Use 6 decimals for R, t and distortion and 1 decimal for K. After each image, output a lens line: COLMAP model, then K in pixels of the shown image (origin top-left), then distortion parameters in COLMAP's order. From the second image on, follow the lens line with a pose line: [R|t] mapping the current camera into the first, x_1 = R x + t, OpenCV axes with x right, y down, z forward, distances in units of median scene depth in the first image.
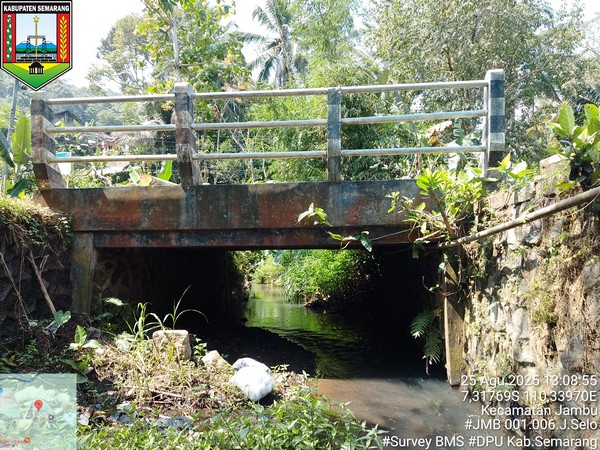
lens RADIAL K [[447.1, 0, 296.0], [0, 447.1, 225.5], [0, 0, 1]] dist [0.035967, -0.040620]
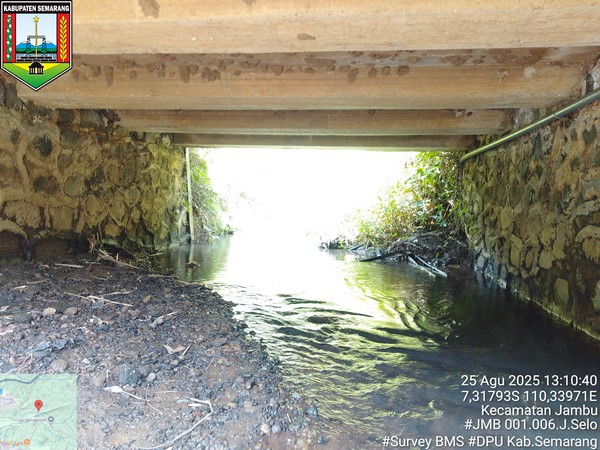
lens RADIAL K [[447.1, 0, 296.0], [0, 447.1, 225.5], [0, 0, 1]] dist [0.035967, -0.040620]
pose [[0.997559, 0.049086, -0.049661, 0.047262], [-0.042599, 0.991347, 0.124164, 0.172509], [0.055326, -0.121745, 0.991018, 0.895989]]
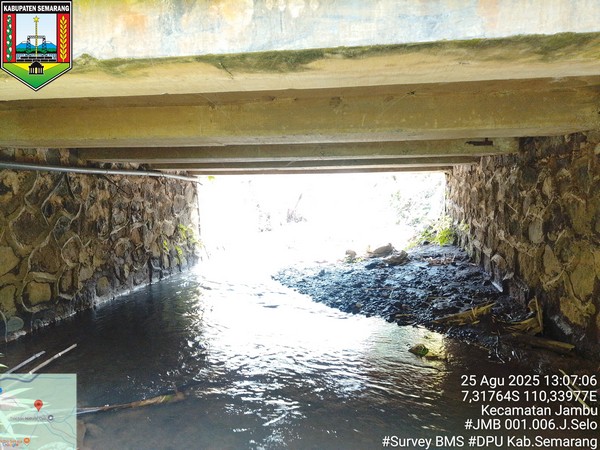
lens RADIAL K [[450.4, 0, 297.1], [0, 450.4, 225.6], [0, 0, 1]] dist [0.034540, -0.048521]
pose [[-0.999028, 0.015082, 0.041424, -0.063259], [0.014880, 0.999876, -0.005184, 0.206638], [-0.041497, -0.004563, -0.999128, 2.356629]]
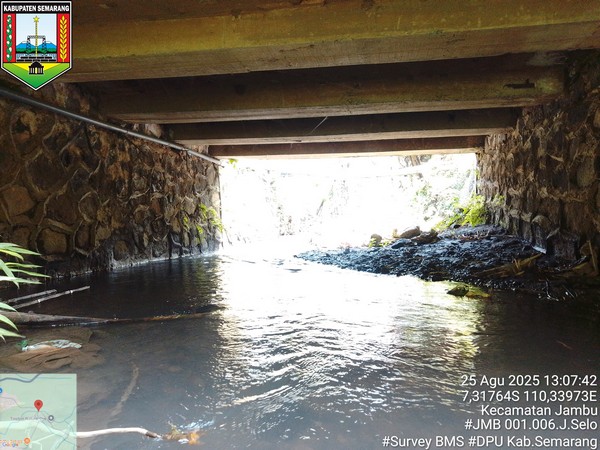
lens RADIAL K [[450.4, 0, 297.1], [0, 450.4, 225.6], [0, 0, 1]] dist [0.034540, -0.048521]
pose [[-0.996151, 0.013514, 0.086610, -0.051970], [0.009341, 0.998784, -0.048409, 0.313944], [-0.087159, -0.047414, -0.995065, 2.311806]]
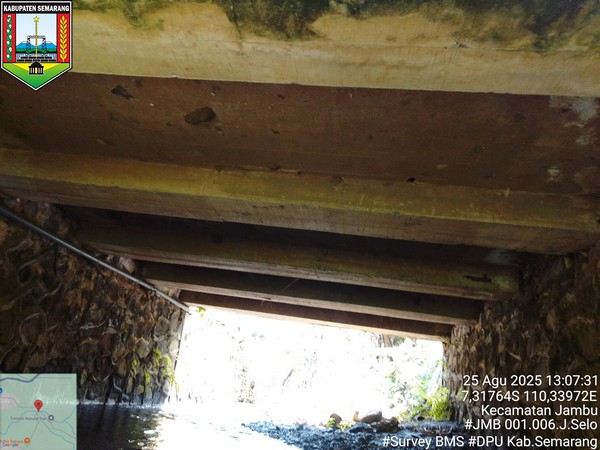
lens RADIAL K [[447.1, 0, 296.0], [0, 447.1, 225.5], [0, 0, 1]] dist [0.035967, -0.040620]
pose [[-0.990223, -0.122475, 0.066774, -0.081242], [-0.139088, 0.903393, -0.405629, 0.326122], [-0.010644, -0.410951, -0.911595, 2.300876]]
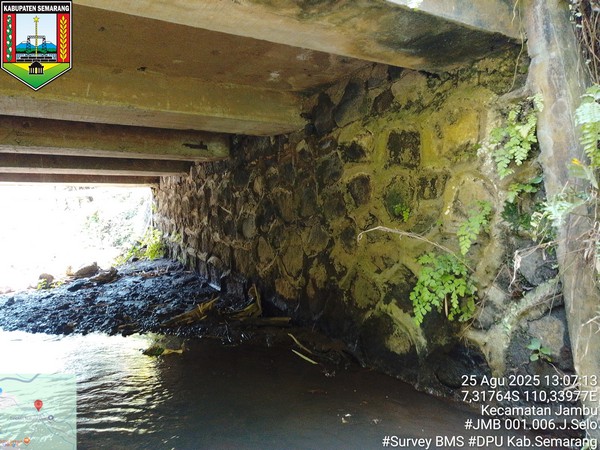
lens RADIAL K [[450.4, 0, 297.1], [0, 450.4, 225.6], [0, 0, 1]] dist [0.034540, -0.048521]
pose [[-0.814498, 0.036716, -0.579003, -0.023011], [0.076456, 0.996084, -0.044388, 0.253653], [0.575106, -0.080423, -0.814116, 2.321774]]
